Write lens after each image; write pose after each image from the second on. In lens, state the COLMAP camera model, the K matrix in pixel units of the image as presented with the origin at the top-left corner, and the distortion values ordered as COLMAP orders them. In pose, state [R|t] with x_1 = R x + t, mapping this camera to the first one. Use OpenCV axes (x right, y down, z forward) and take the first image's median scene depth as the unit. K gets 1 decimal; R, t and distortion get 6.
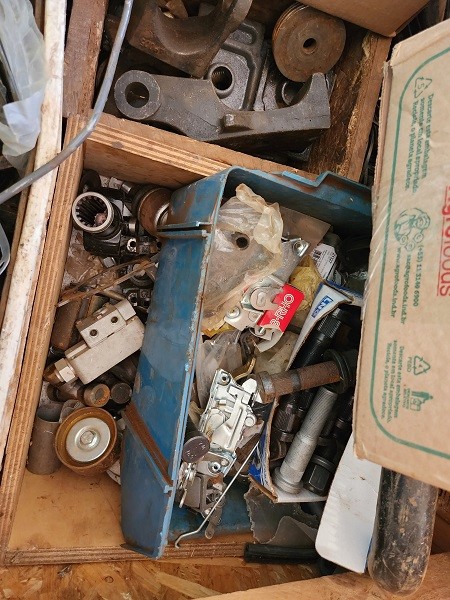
lens RADIAL K [[410.0, 0, 225.0], [0, 410.0, 300.0], [0, 0, 1]] dist [0.028832, -0.001517]
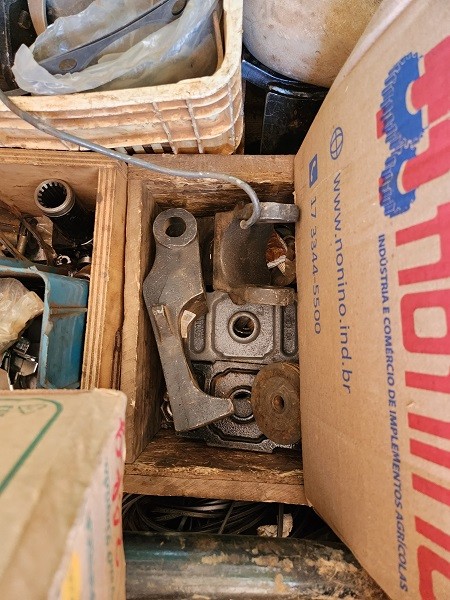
lens RADIAL K [[410.0, 0, 225.0], [0, 410.0, 300.0], [0, 0, 1]] dist [0.028832, -0.001517]
pose [[0.146179, 0.904298, -0.401095, 0.425616], [-0.987738, 0.110947, -0.109842, -0.529642], [-0.054829, 0.412234, 0.909427, 0.135622]]
